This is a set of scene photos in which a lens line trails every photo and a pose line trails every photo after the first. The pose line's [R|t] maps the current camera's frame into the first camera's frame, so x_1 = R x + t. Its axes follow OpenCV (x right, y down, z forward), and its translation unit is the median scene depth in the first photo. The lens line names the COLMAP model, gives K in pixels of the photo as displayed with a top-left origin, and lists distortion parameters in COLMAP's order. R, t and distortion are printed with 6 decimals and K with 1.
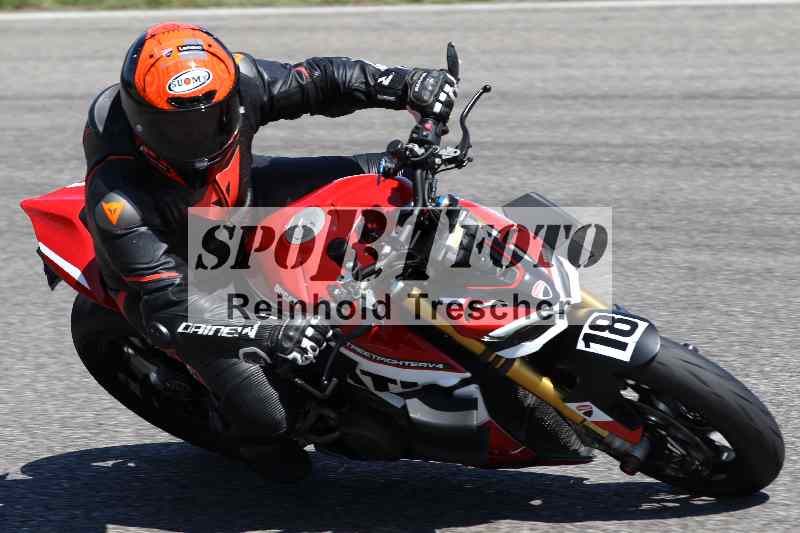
lens RADIAL K [[5718.6, 0, 398.7], [0, 5718.6, 267.5], [0, 0, 1]] dist [0.040841, 0.000000]
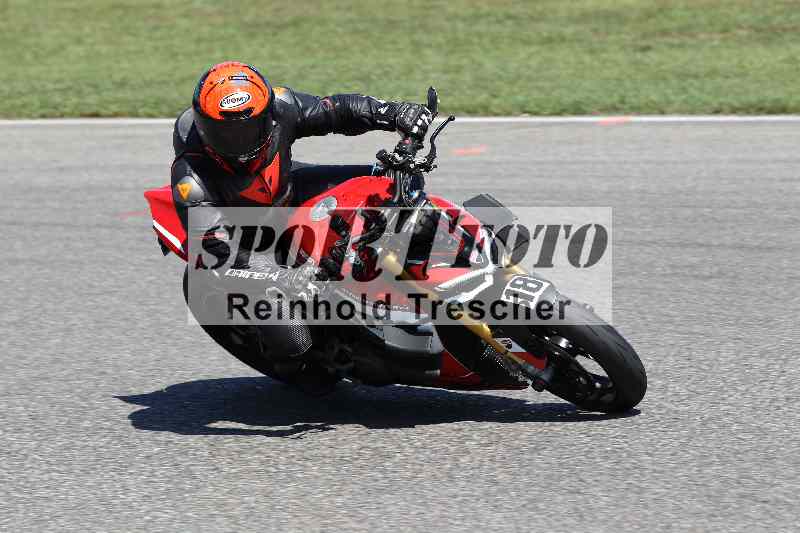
lens RADIAL K [[5793.5, 0, 403.1], [0, 5793.5, 269.4], [0, 0, 1]] dist [1.925813, 0.000000]
pose [[0.993141, 0.042127, -0.109074, 0.164274], [-0.046439, 0.998224, -0.037304, 0.061662], [0.107308, 0.042114, 0.993333, -0.447359]]
